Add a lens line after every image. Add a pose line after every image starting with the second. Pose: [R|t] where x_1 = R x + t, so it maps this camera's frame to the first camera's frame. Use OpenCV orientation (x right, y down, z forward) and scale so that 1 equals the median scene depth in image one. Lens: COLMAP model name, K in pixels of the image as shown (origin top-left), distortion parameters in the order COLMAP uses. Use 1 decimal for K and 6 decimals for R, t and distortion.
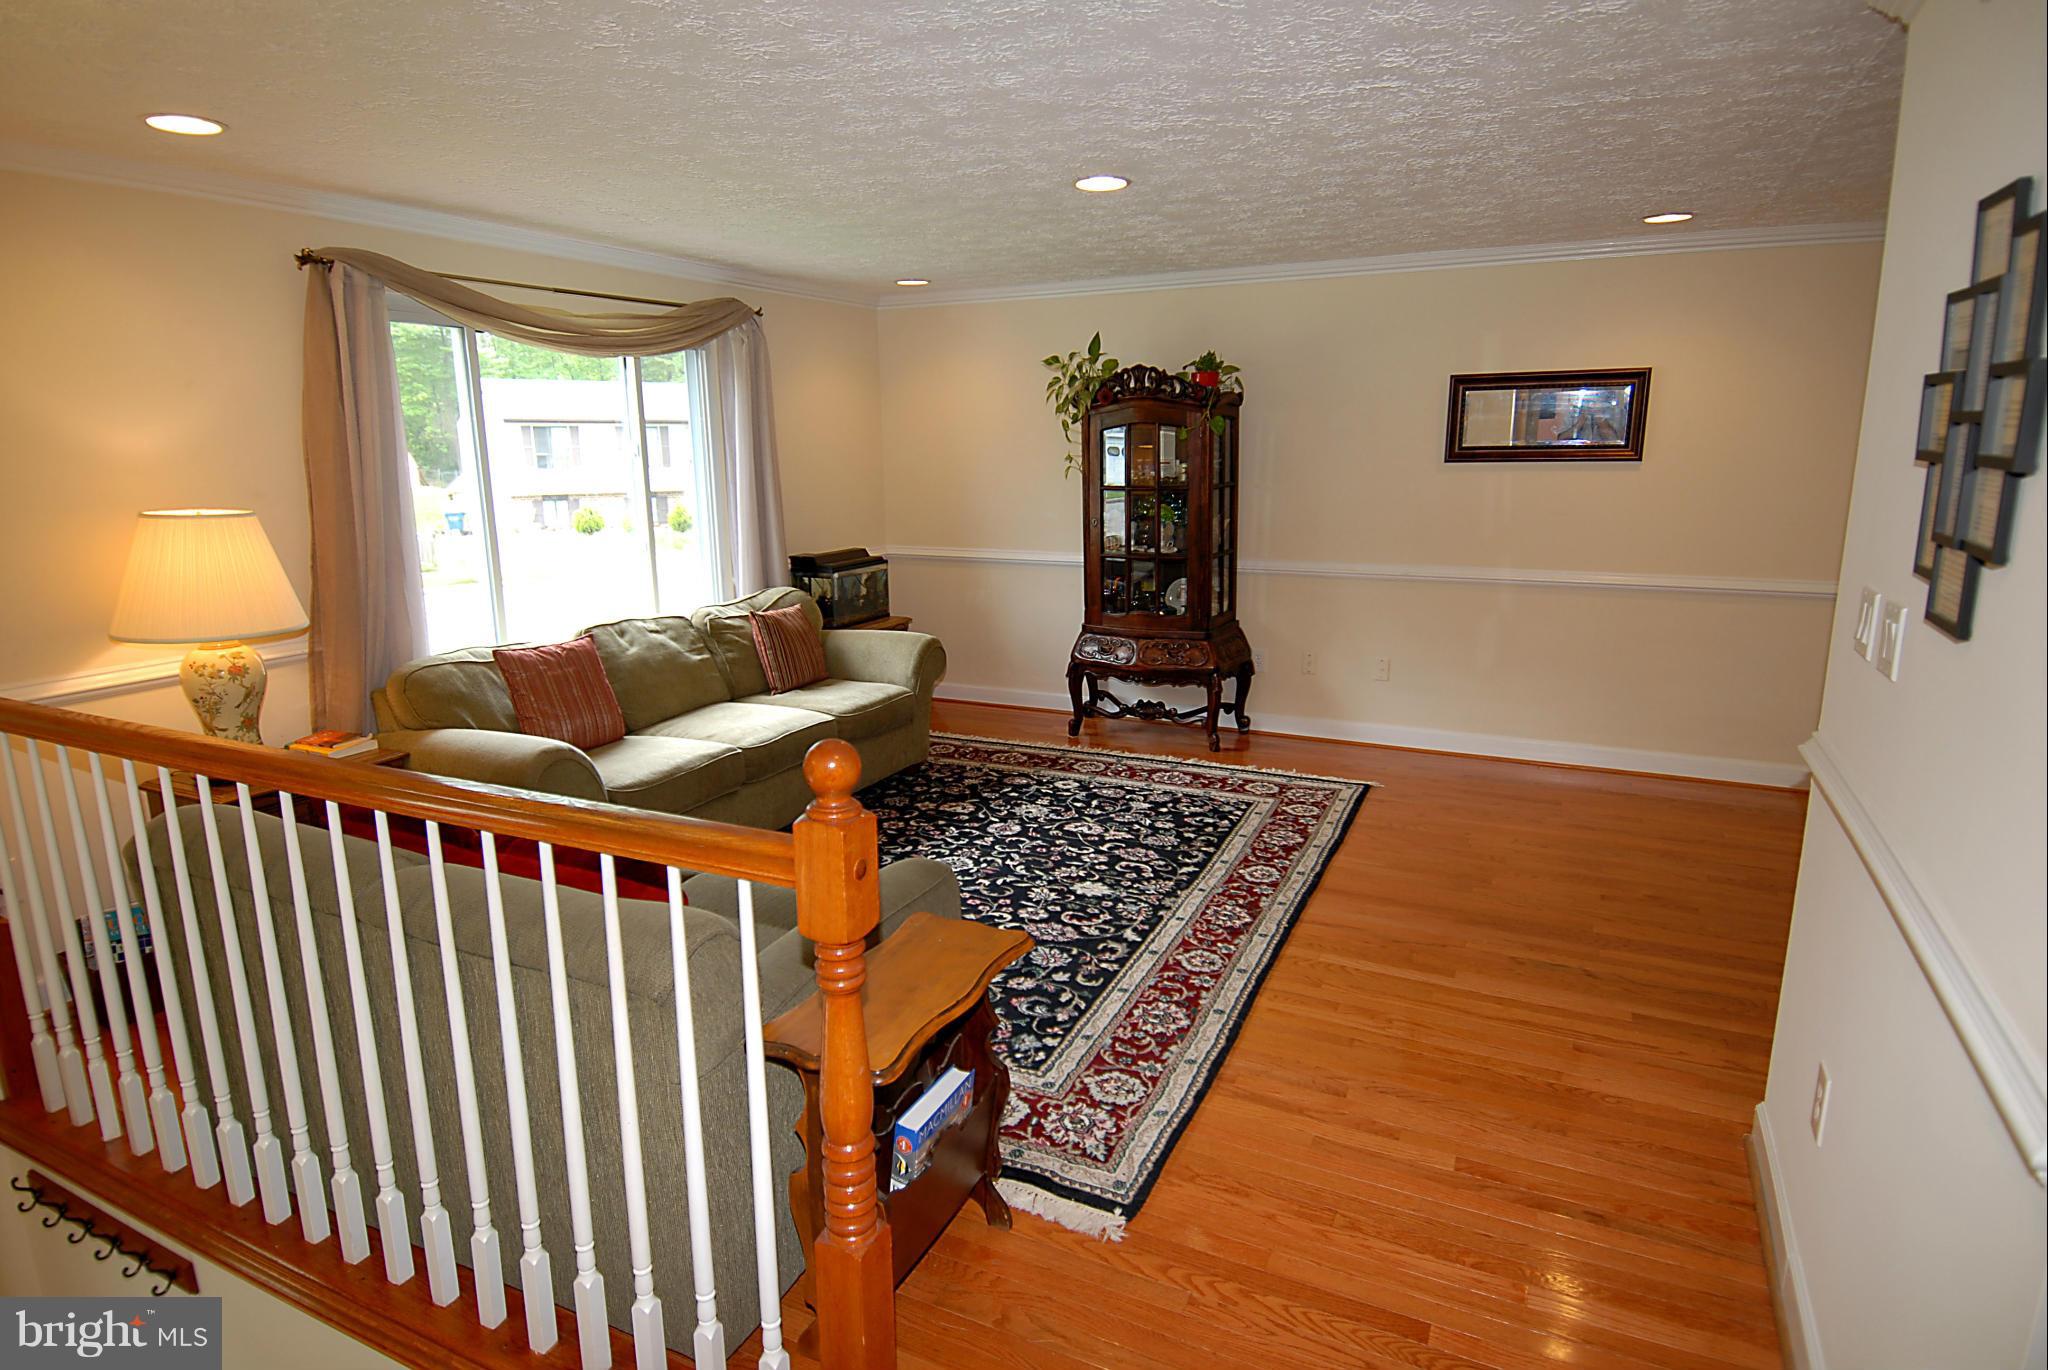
lens RADIAL K [[1132.8, 0, 1005.3], [0, 1132.8, 702.7], [0, 0, 1]] dist [0.015856, -0.028669]
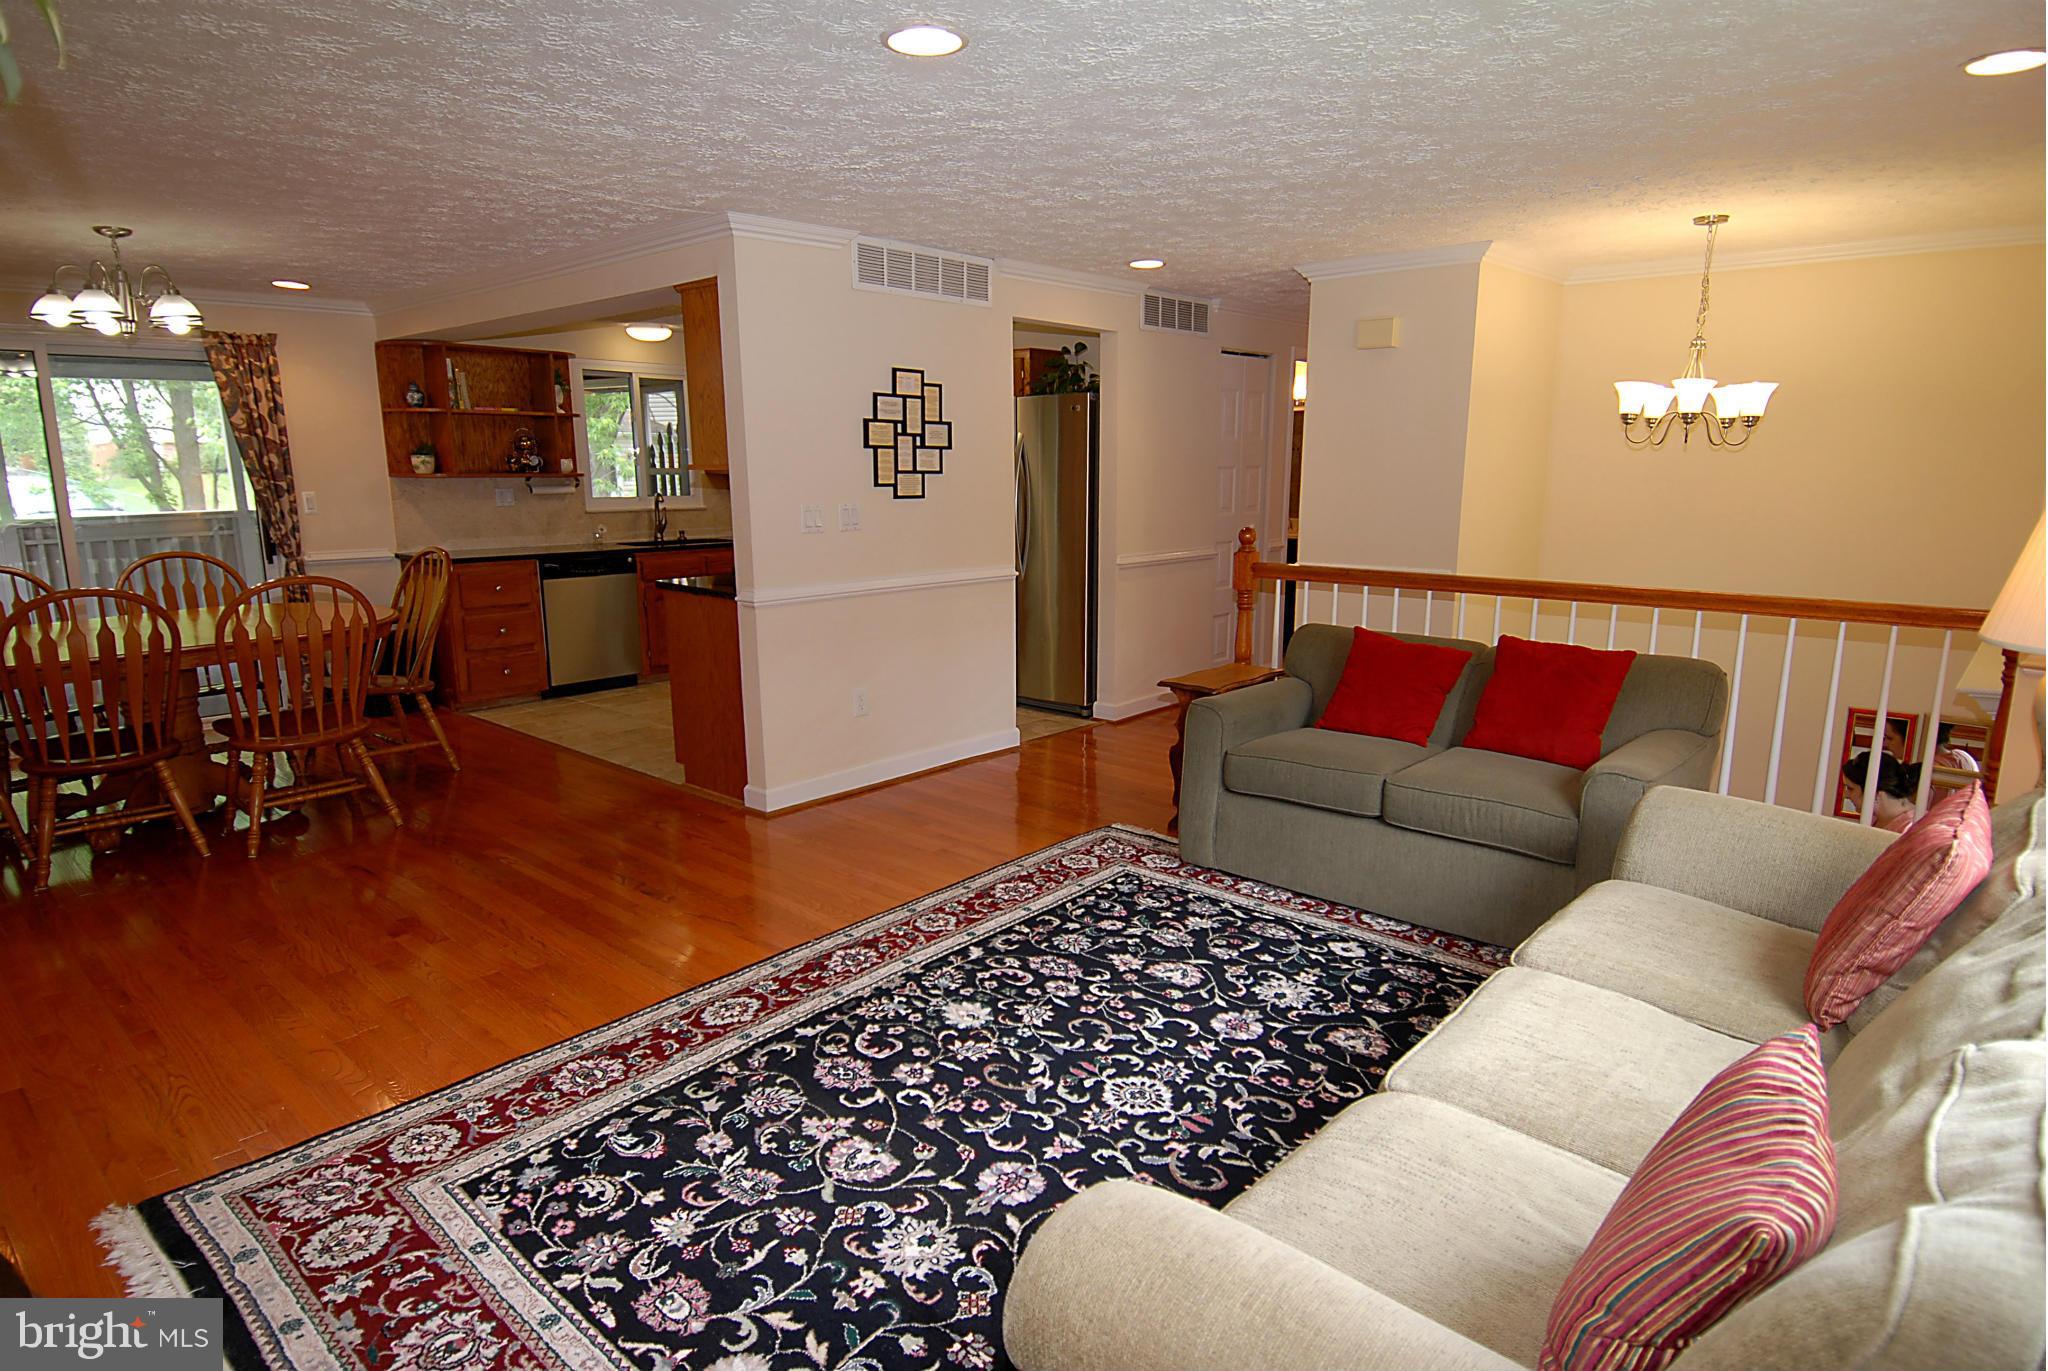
lens RADIAL K [[1132.8, 0, 1025.8], [0, 1132.8, 696.7], [0, 0, 1]] dist [0.015856, -0.028669]
pose [[-0.964890, -0.043062, 0.259100, -0.131560], [0.069366, 0.909669, 0.409501, -0.296948], [-0.253329, 0.413096, -0.874743, 1.378821]]
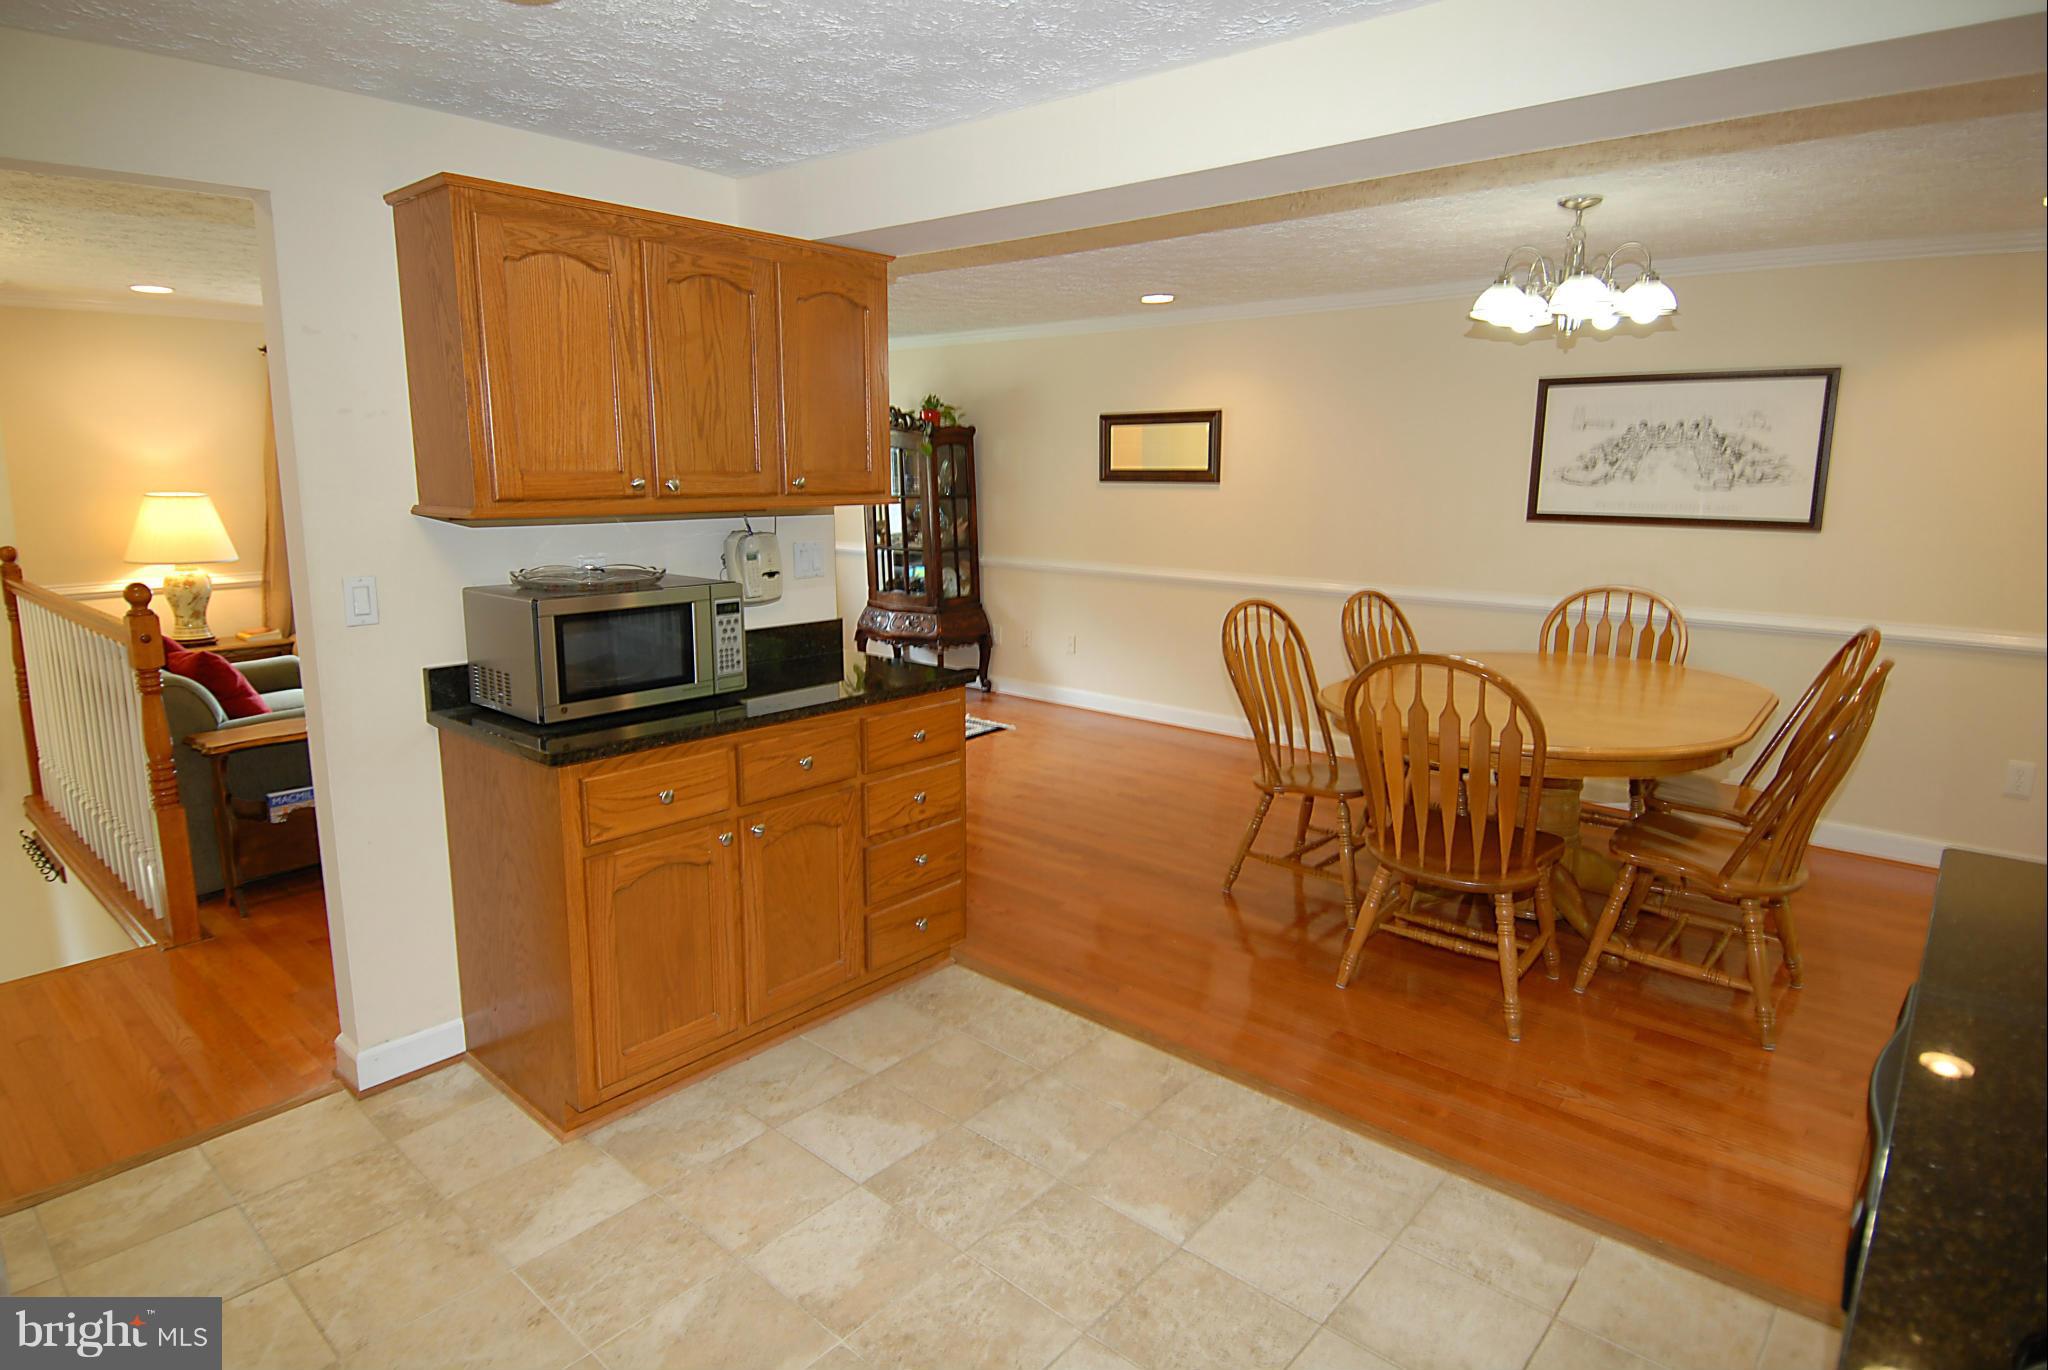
lens RADIAL K [[1099.0, 0, 1007.1], [0, 1099.0, 691.6], [0, 0, 1]] dist [0.034939, -0.036626]
pose [[0.966671, 0.063428, -0.248040, 0.719040], [-0.068489, 0.997582, -0.011820, 0.052988], [0.246691, 0.028414, 0.968678, -0.256287]]
